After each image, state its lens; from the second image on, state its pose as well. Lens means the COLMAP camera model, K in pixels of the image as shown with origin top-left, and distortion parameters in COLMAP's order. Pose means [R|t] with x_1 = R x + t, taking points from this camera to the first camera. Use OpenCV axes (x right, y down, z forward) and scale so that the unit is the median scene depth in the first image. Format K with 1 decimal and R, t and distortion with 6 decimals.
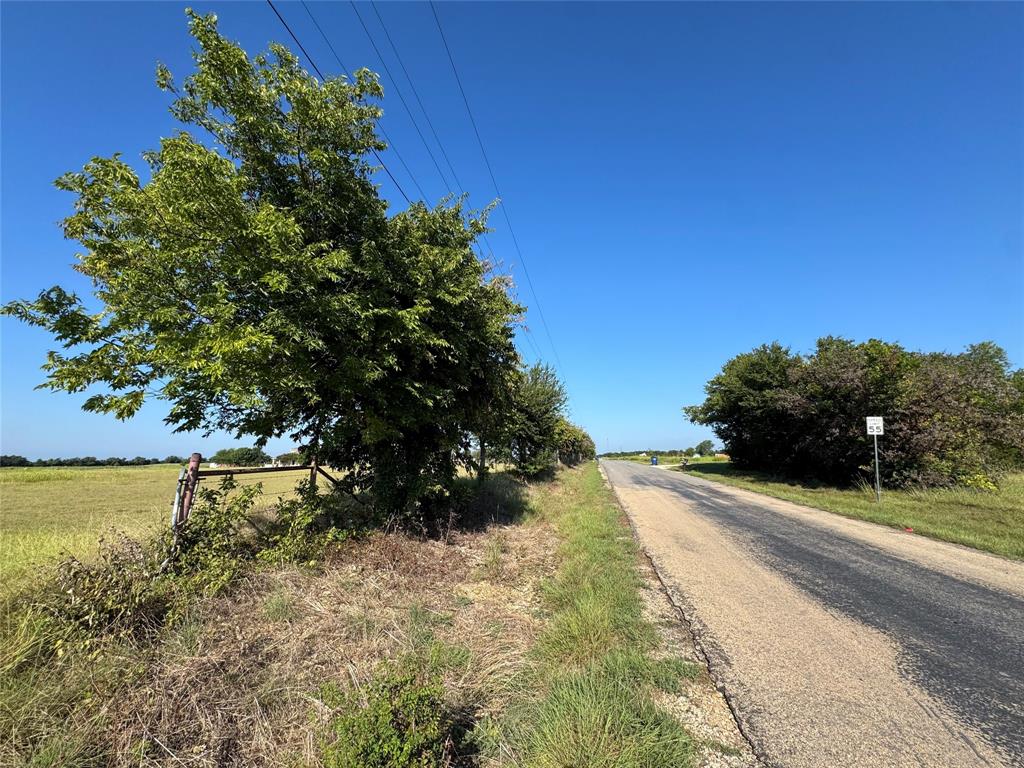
lens RADIAL K [[403.8, 0, 513.1], [0, 403.8, 389.5], [0, 0, 1]] dist [-0.003745, 0.000329]
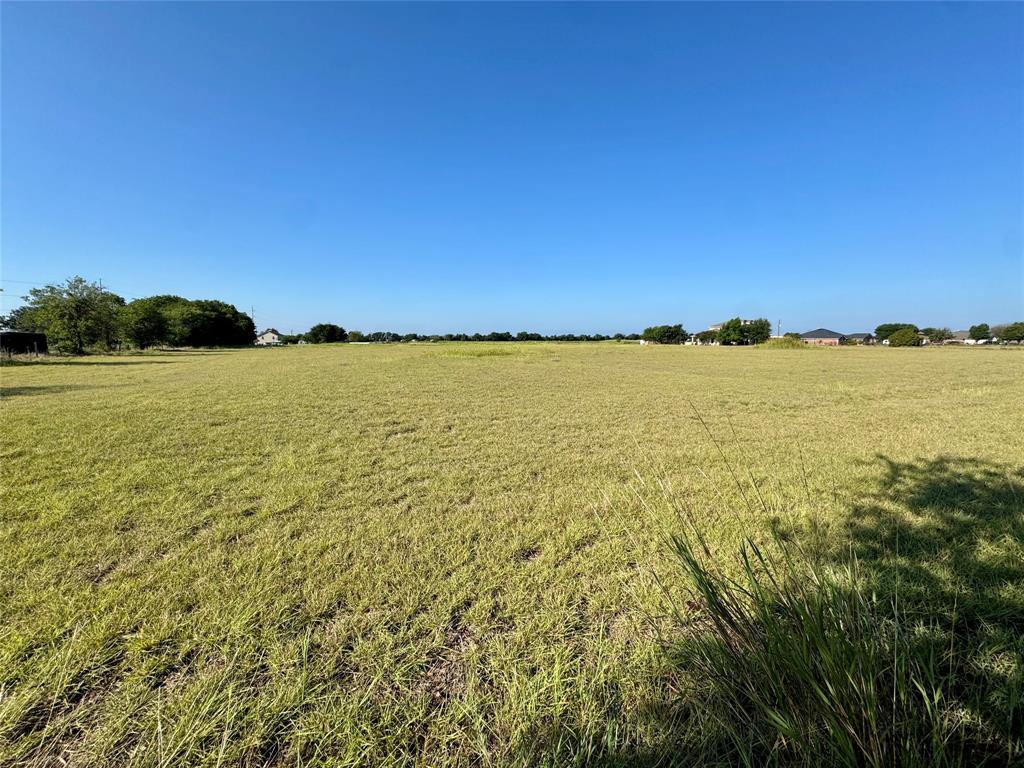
lens RADIAL K [[403.8, 0, 512.4], [0, 403.8, 390.0], [0, 0, 1]] dist [-0.003745, 0.000329]
pose [[0.573837, 0.115829, -0.810737, -0.856772], [0.130488, 0.964370, 0.230137, 0.331042], [0.808508, -0.237852, 0.538277, 2.033546]]
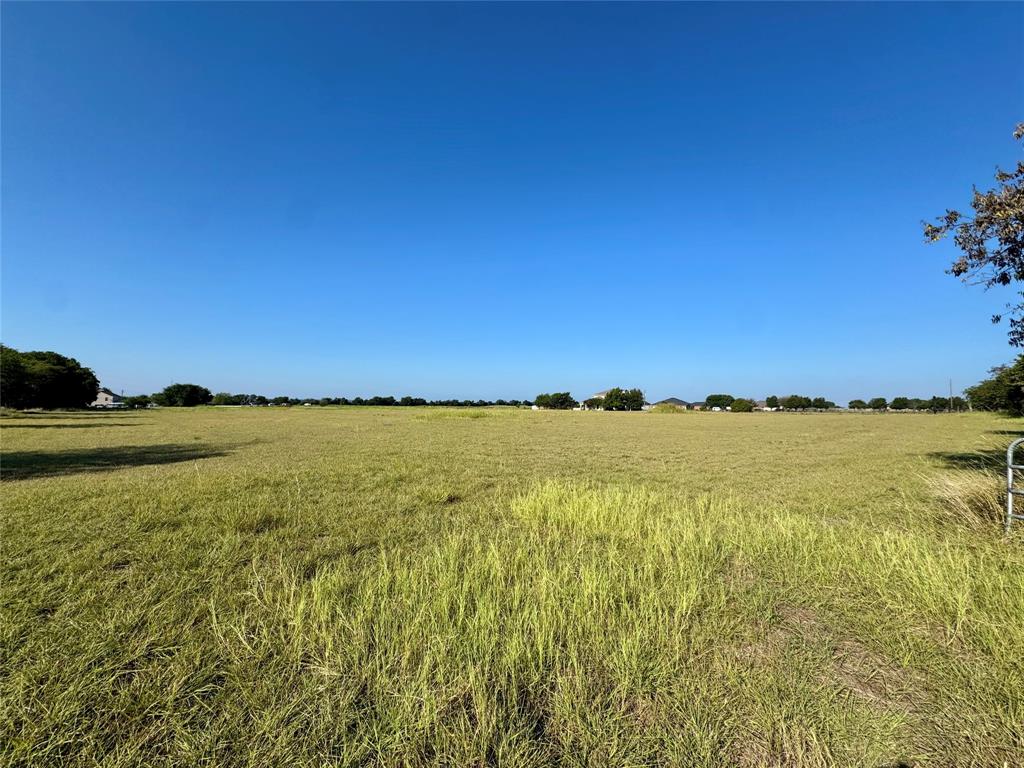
lens RADIAL K [[403.8, 0, 510.3], [0, 403.8, 385.9], [0, 0, 1]] dist [-0.003745, 0.000329]
pose [[0.792006, -0.007735, -0.610465, -1.500914], [0.082713, 0.992060, 0.094740, 0.077221], [0.604885, -0.125528, 0.786357, 0.344067]]
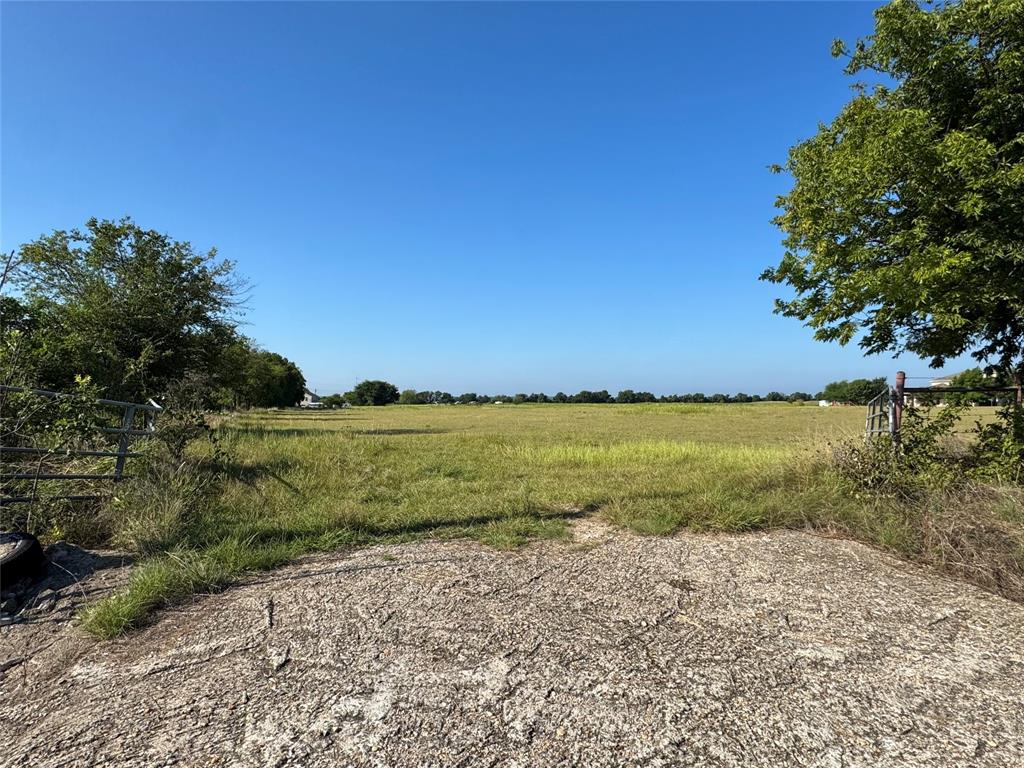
lens RADIAL K [[606.1, 0, 506.6], [0, 606.1, 382.5], [0, 0, 1]] dist [-0.004453, -0.001116]
pose [[0.446761, -0.015360, -0.894522, 0.164601], [0.146676, 0.987581, 0.056299, -0.049538], [0.882548, -0.156357, 0.443465, -0.527175]]
